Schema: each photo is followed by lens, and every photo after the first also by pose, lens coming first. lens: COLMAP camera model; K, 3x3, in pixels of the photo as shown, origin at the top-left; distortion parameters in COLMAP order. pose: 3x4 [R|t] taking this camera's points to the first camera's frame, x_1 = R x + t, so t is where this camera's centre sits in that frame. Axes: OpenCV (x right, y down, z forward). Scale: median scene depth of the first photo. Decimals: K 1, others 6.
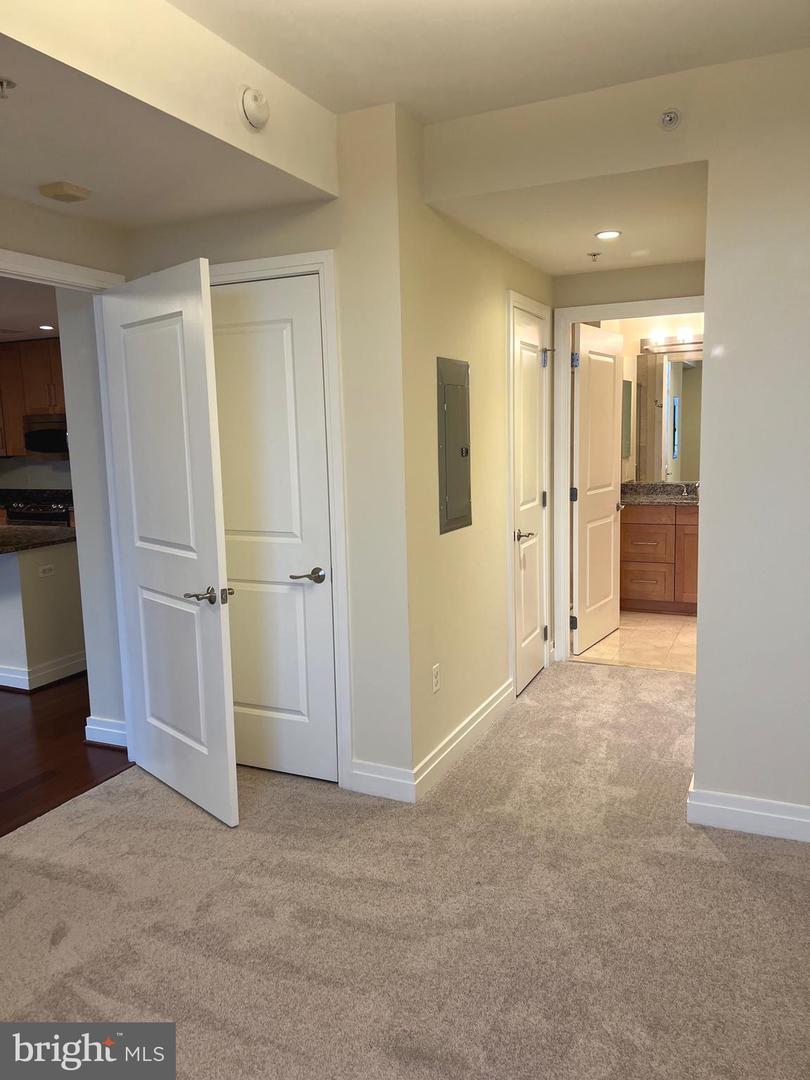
lens RADIAL K [[808.6, 0, 398.7], [0, 808.6, 545.9], [0, 0, 1]] dist [0.025147, -0.043402]
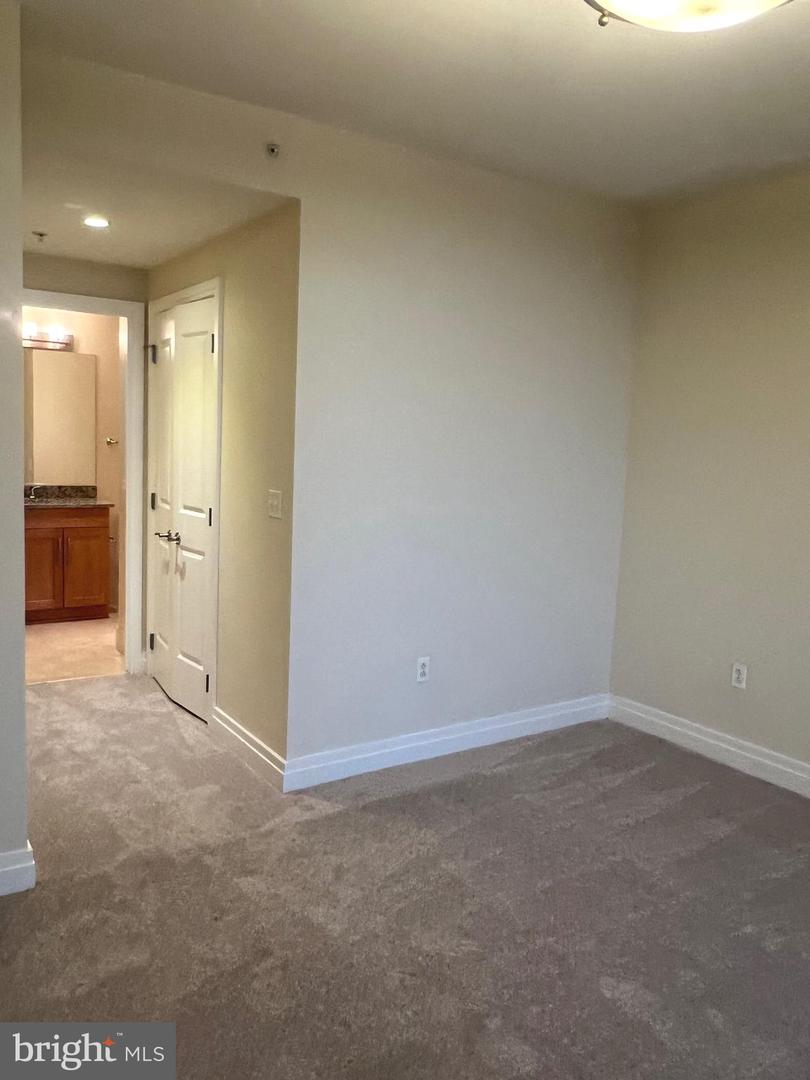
lens RADIAL K [[808.6, 0, 398.9], [0, 808.6, 532.7], [0, 0, 1]] dist [0.025147, -0.043402]
pose [[0.509465, -0.048201, 0.859141, -0.412249], [0.064388, 0.997766, 0.017796, -0.016864], [-0.858079, 0.046252, 0.511430, 0.243916]]
